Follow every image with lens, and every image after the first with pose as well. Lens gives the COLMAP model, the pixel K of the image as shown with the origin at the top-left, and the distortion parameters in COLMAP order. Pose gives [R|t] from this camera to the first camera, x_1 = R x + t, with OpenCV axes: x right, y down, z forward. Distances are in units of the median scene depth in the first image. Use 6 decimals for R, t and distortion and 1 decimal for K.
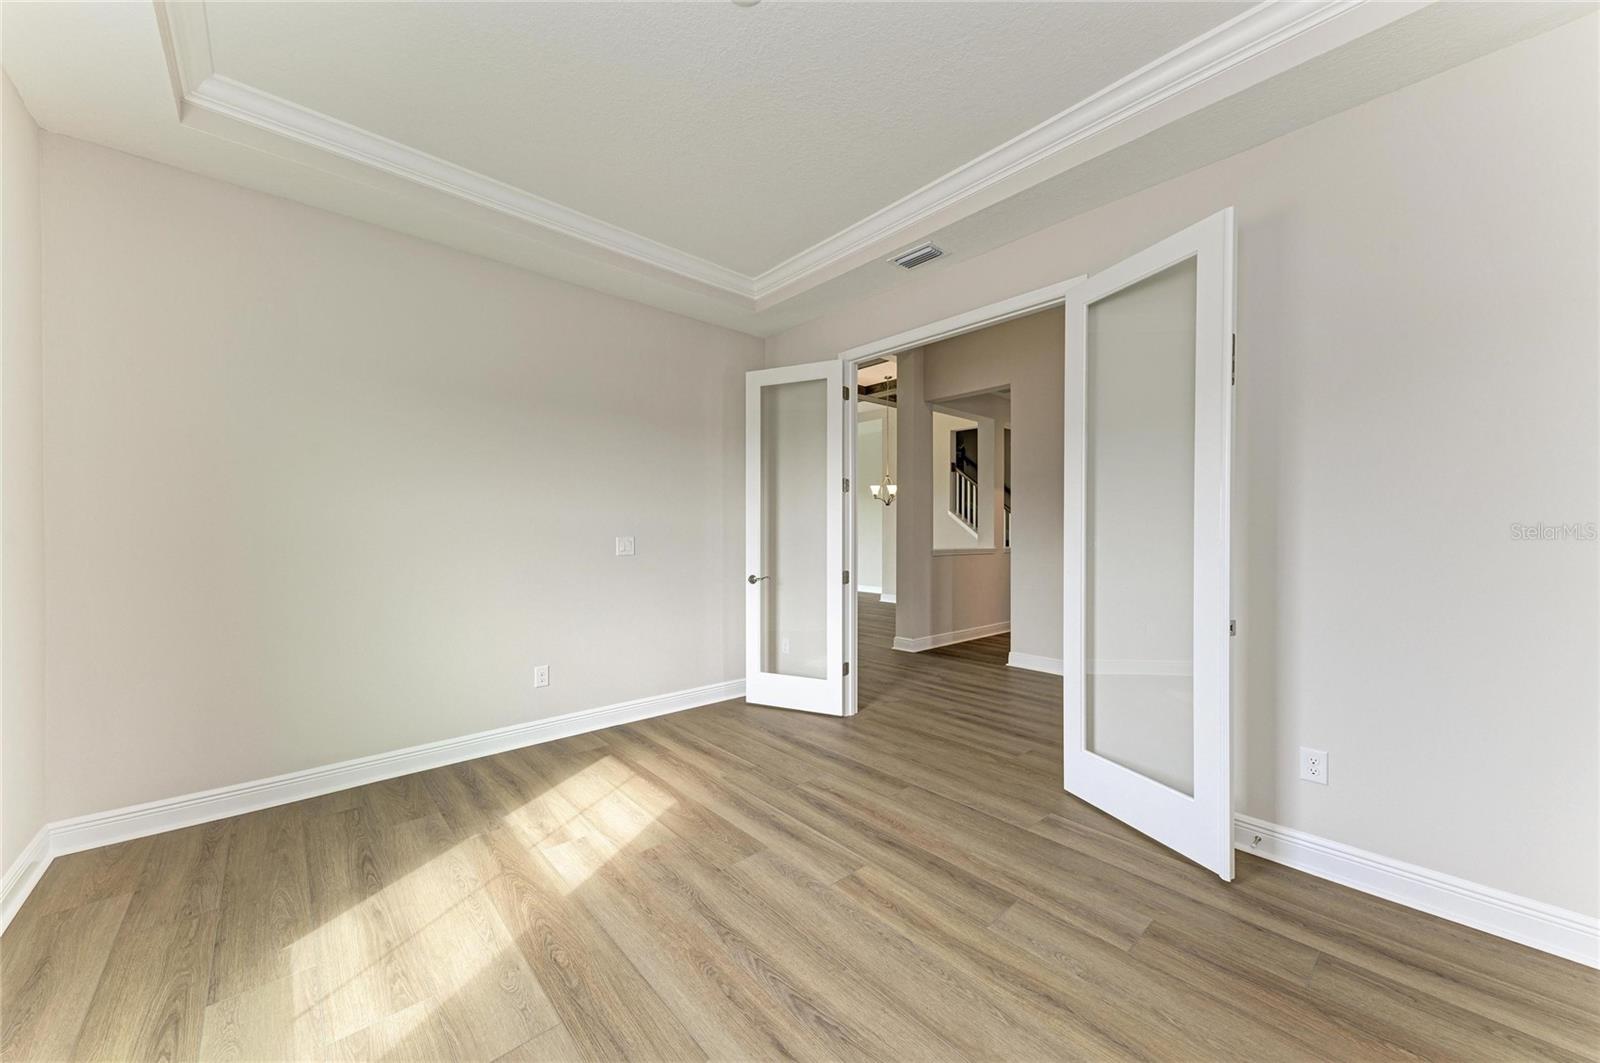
lens RADIAL K [[572.9, 0, 777.0], [0, 572.9, 531.8], [0, 0, 1]] dist [0.000156, 0.000113]
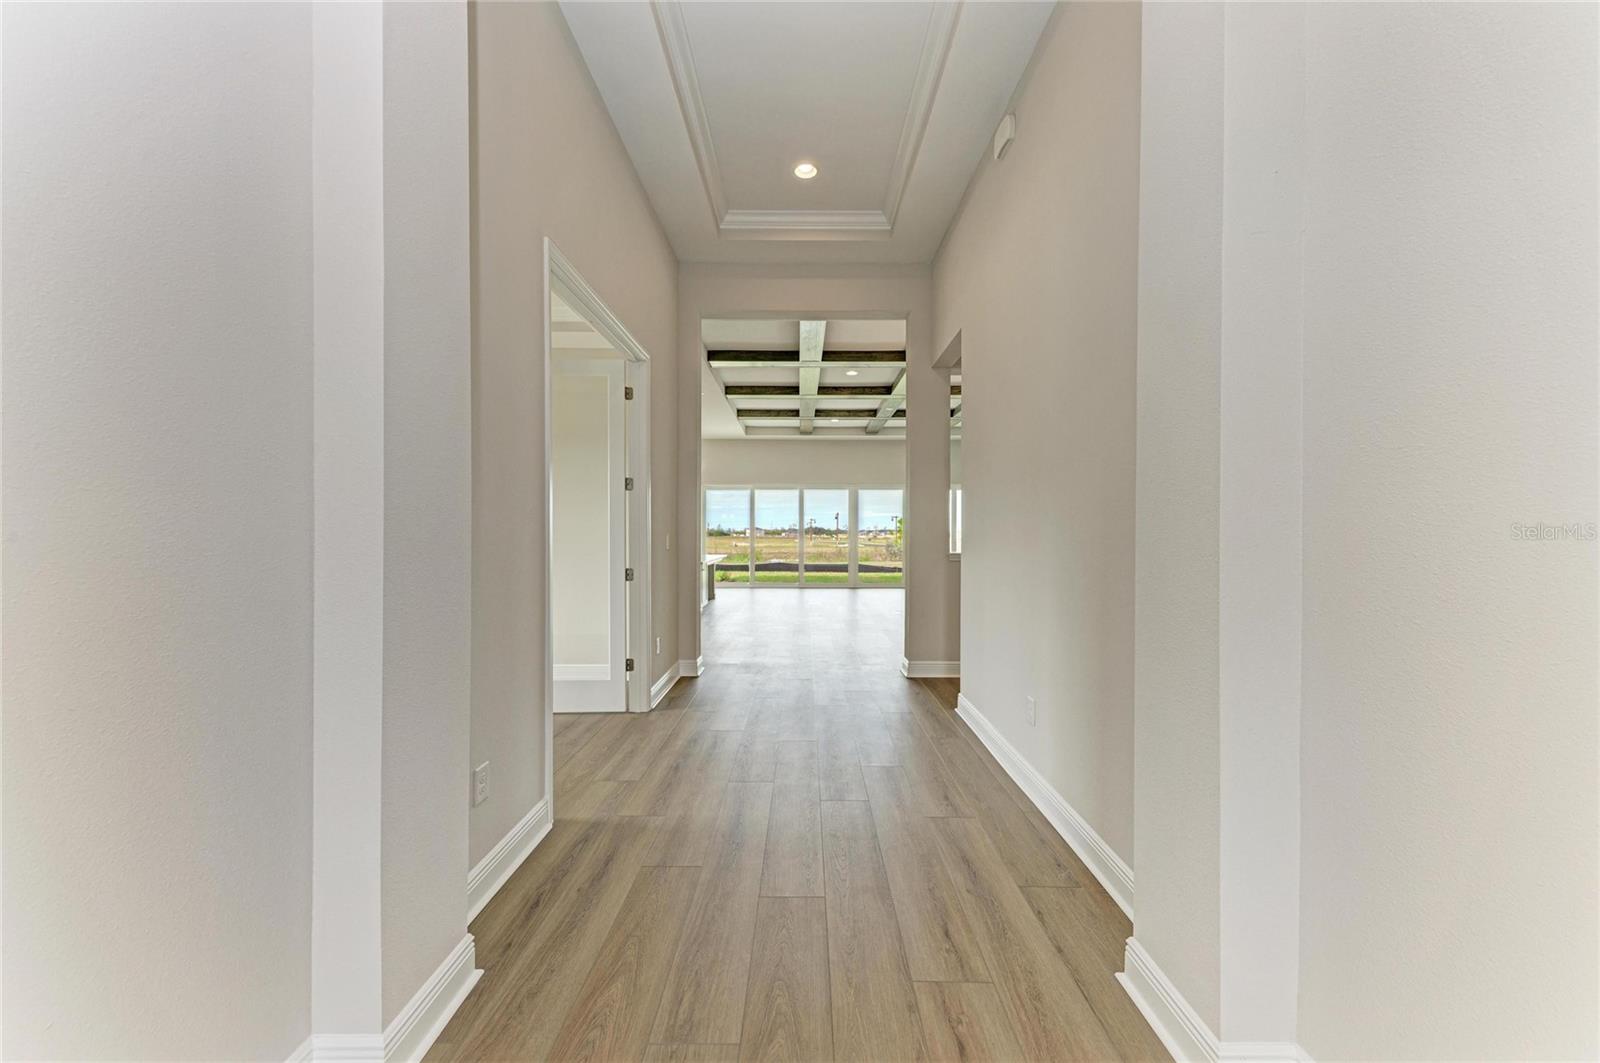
lens RADIAL K [[572.9, 0, 777.0], [0, 572.9, 531.8], [0, 0, 1]] dist [0.000156, 0.000113]
pose [[0.739697, 0.003624, -0.672931, 1.116504], [-0.002214, 0.999993, 0.002952, 0.000938], [0.672937, -0.000694, 0.739700, 0.478349]]
